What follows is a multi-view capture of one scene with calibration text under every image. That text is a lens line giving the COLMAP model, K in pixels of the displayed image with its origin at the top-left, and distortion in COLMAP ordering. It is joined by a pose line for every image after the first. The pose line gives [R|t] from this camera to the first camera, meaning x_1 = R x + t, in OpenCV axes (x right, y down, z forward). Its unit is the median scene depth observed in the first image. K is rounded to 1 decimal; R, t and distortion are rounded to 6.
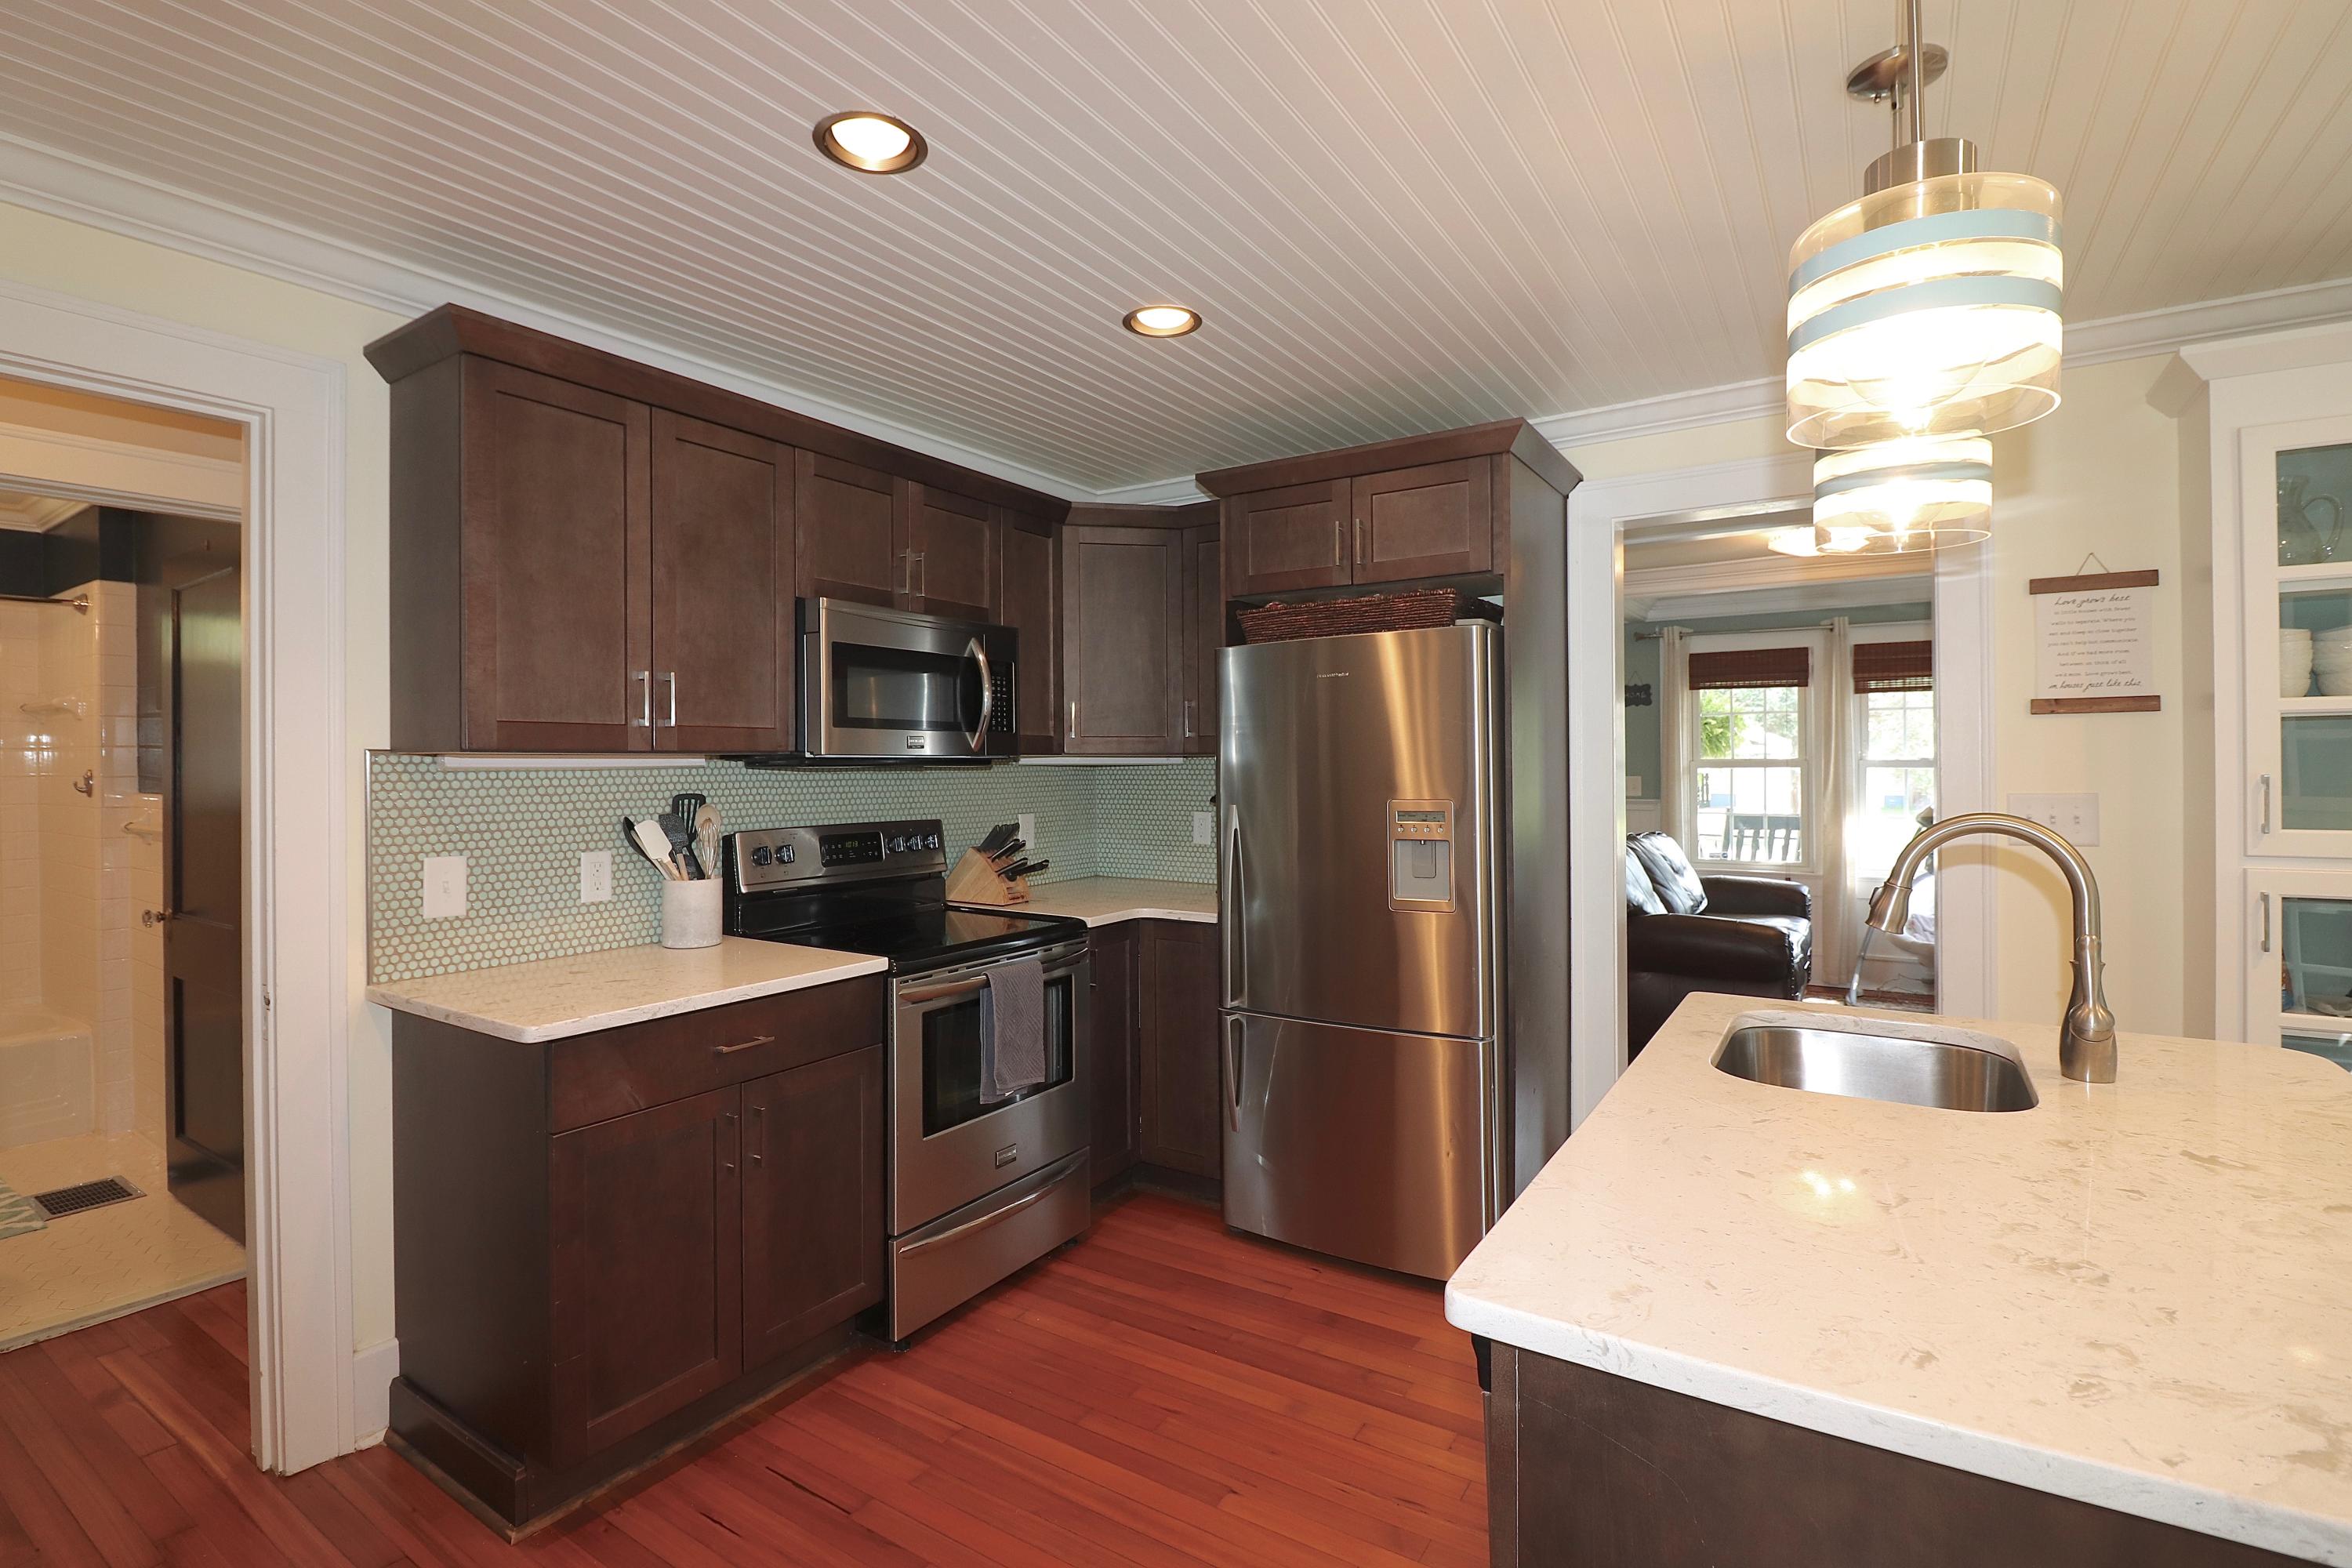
lens RADIAL K [[1105.2, 0, 1112.6], [0, 1105.2, 766.3], [0, 0, 1]] dist [-0.004949, -0.007776]
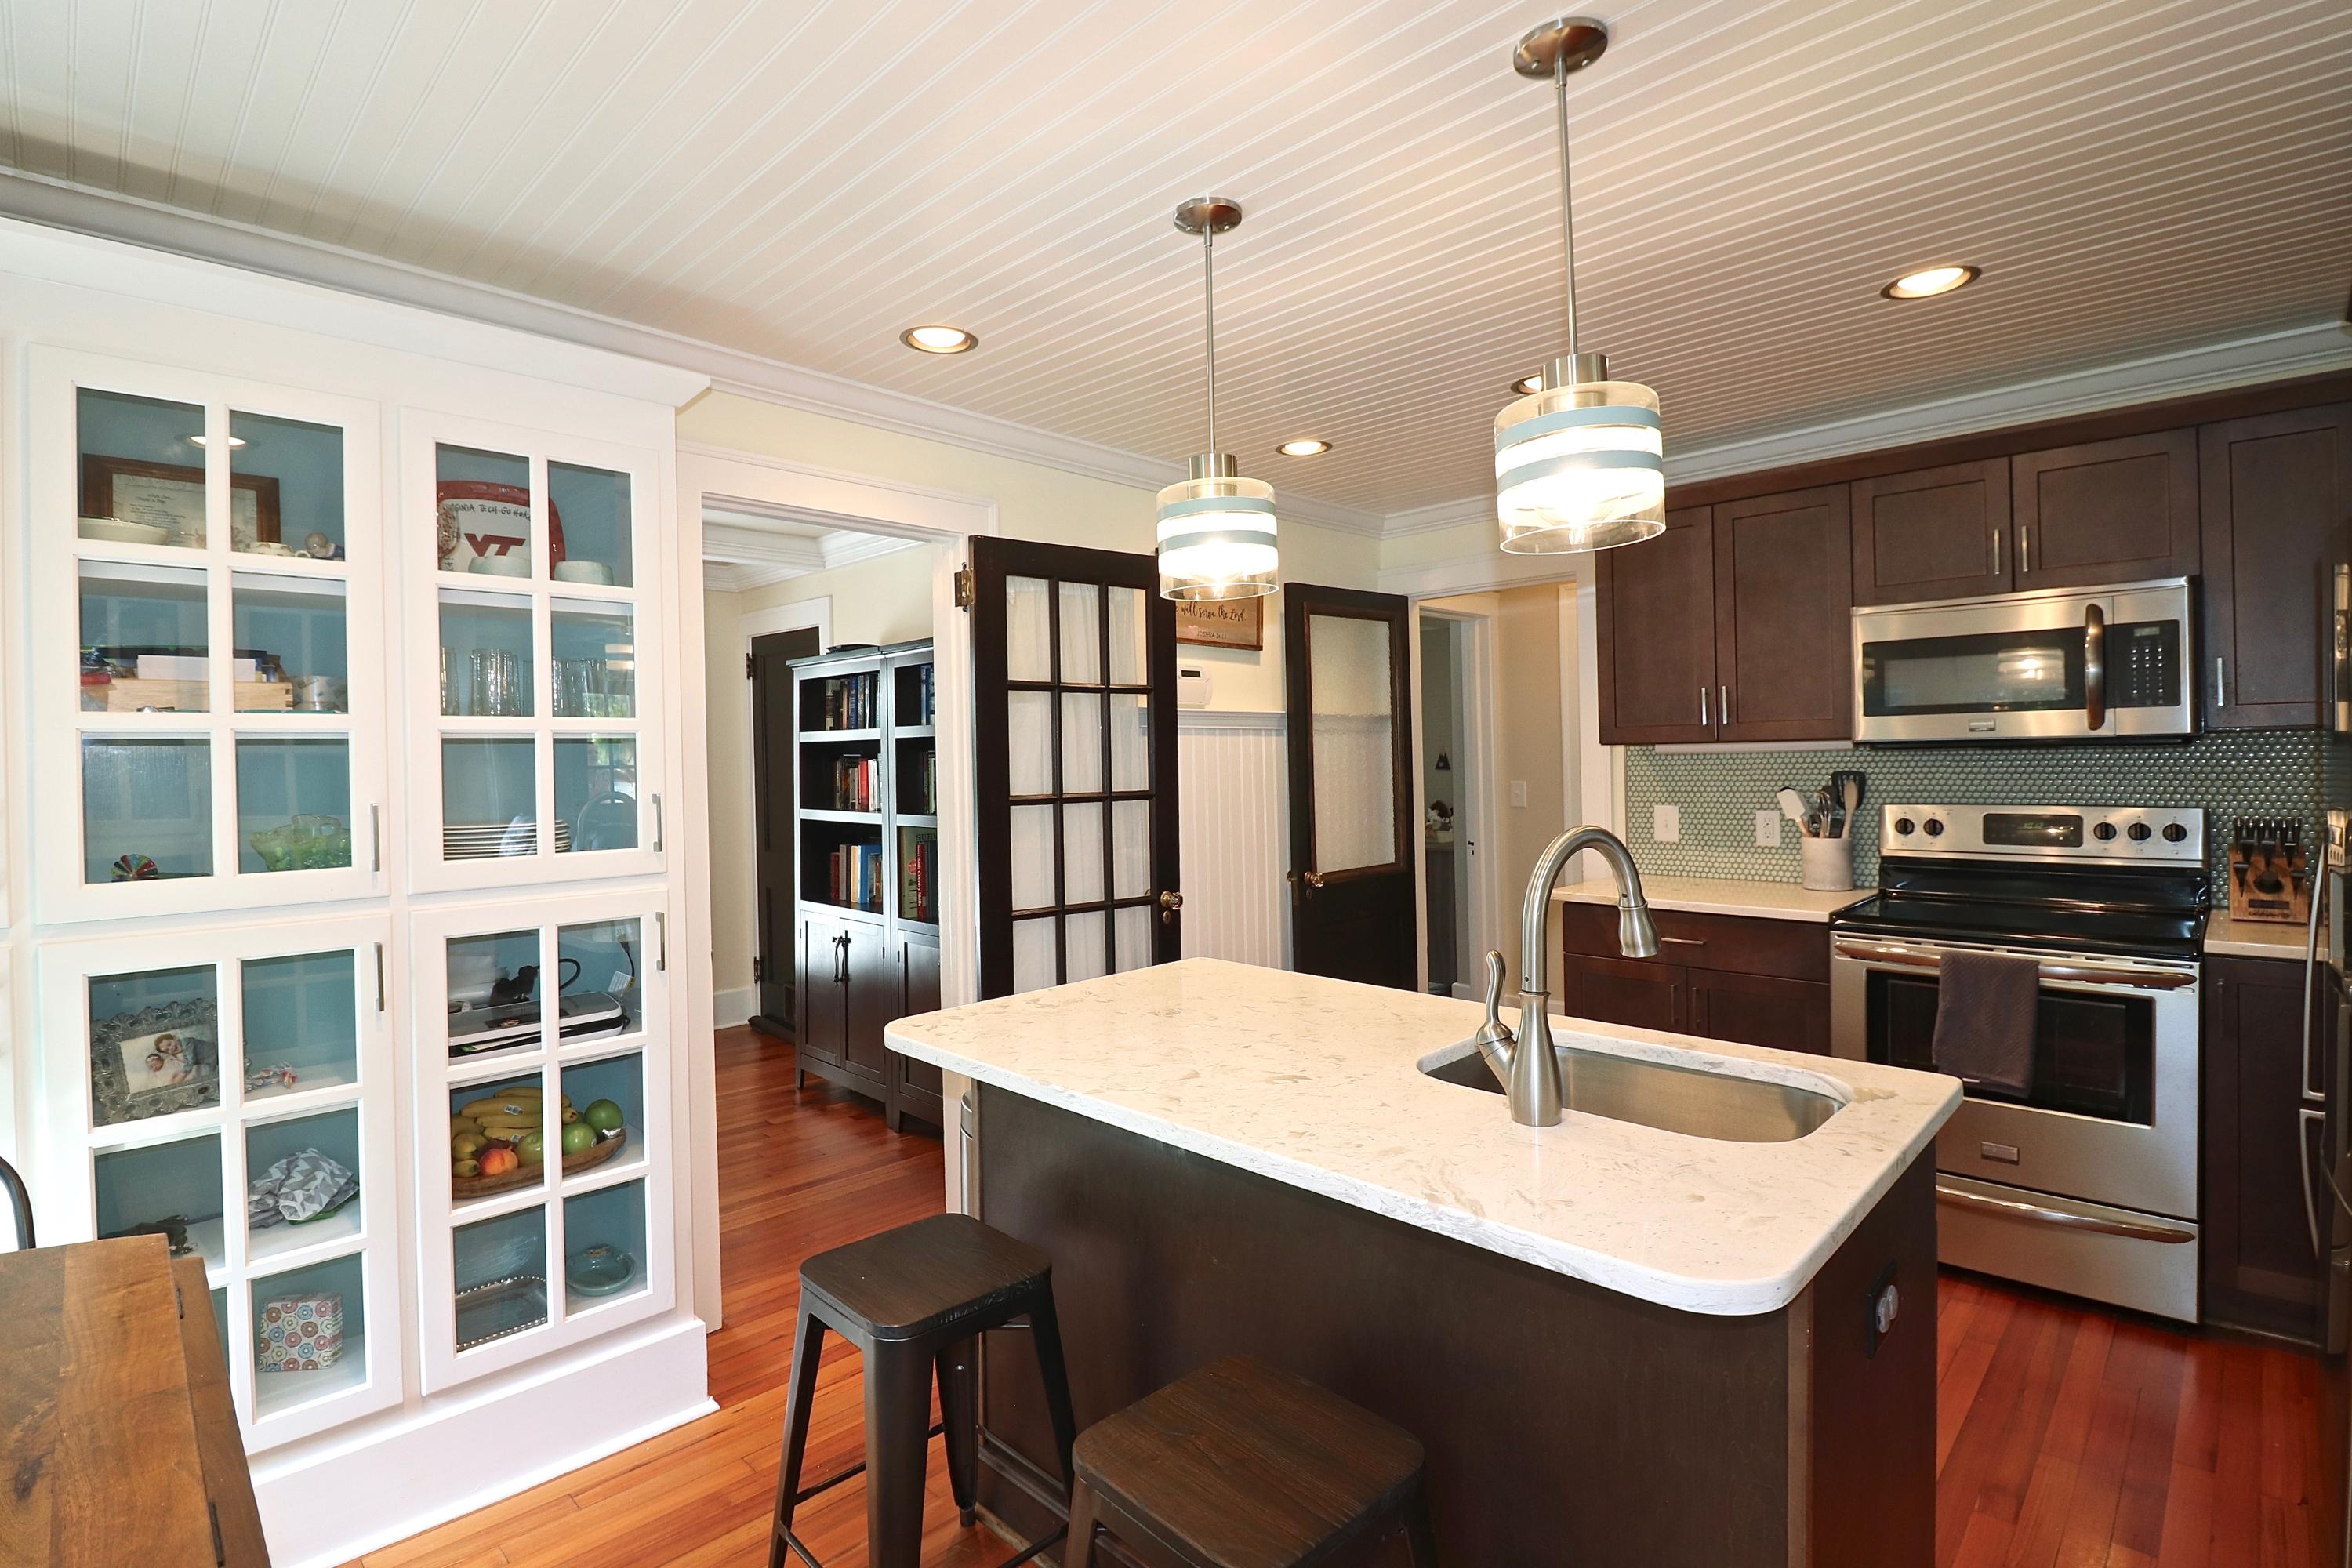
lens RADIAL K [[1105.2, 0, 1162.1], [0, 1105.2, 763.3], [0, 0, 1]] dist [-0.004949, -0.007776]
pose [[-0.179116, 0.016276, -0.983693, 1.069325], [0.020652, 0.999705, 0.012780, -0.017108], [0.983611, -0.018027, -0.179399, 0.500433]]
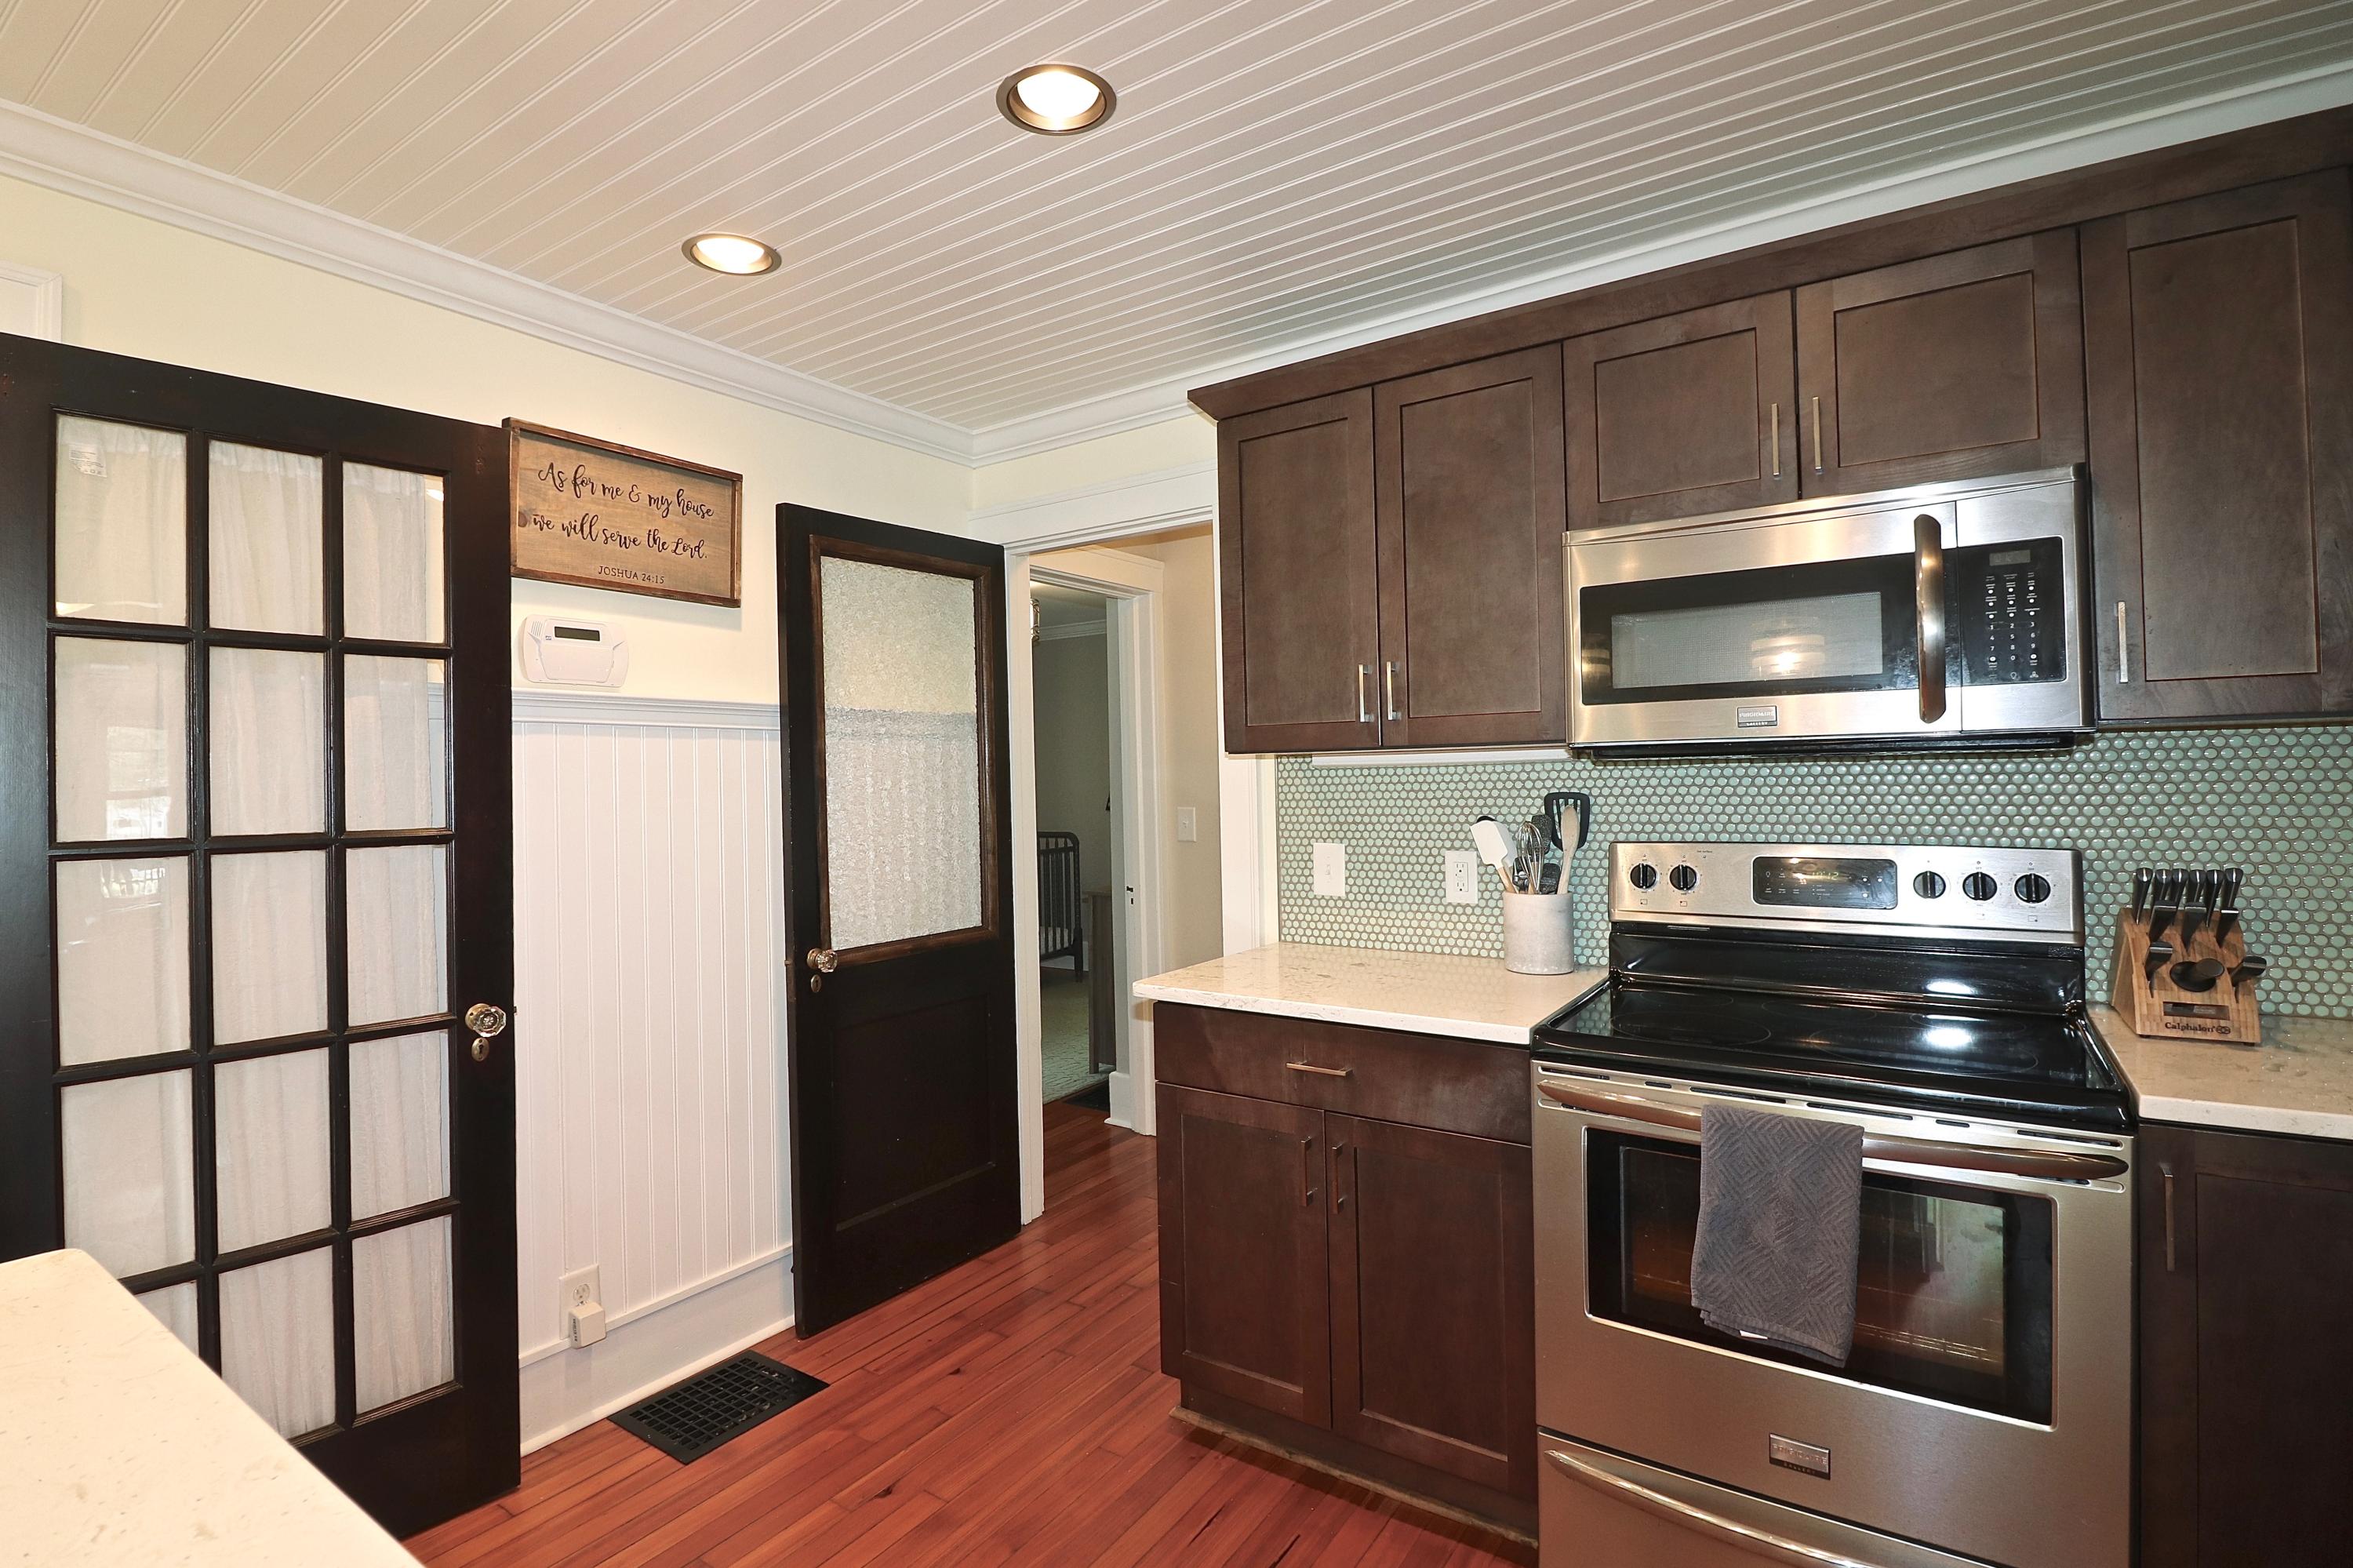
lens RADIAL K [[1105.7, 0, 1171.0], [0, 1105.7, 773.9], [0, 0, 1]] dist [-0.004949, -0.007776]
pose [[0.009471, 0.002797, -0.999951, 0.495142], [0.018420, 0.999826, 0.002971, 0.002969], [0.999785, -0.018448, 0.009418, 0.751729]]
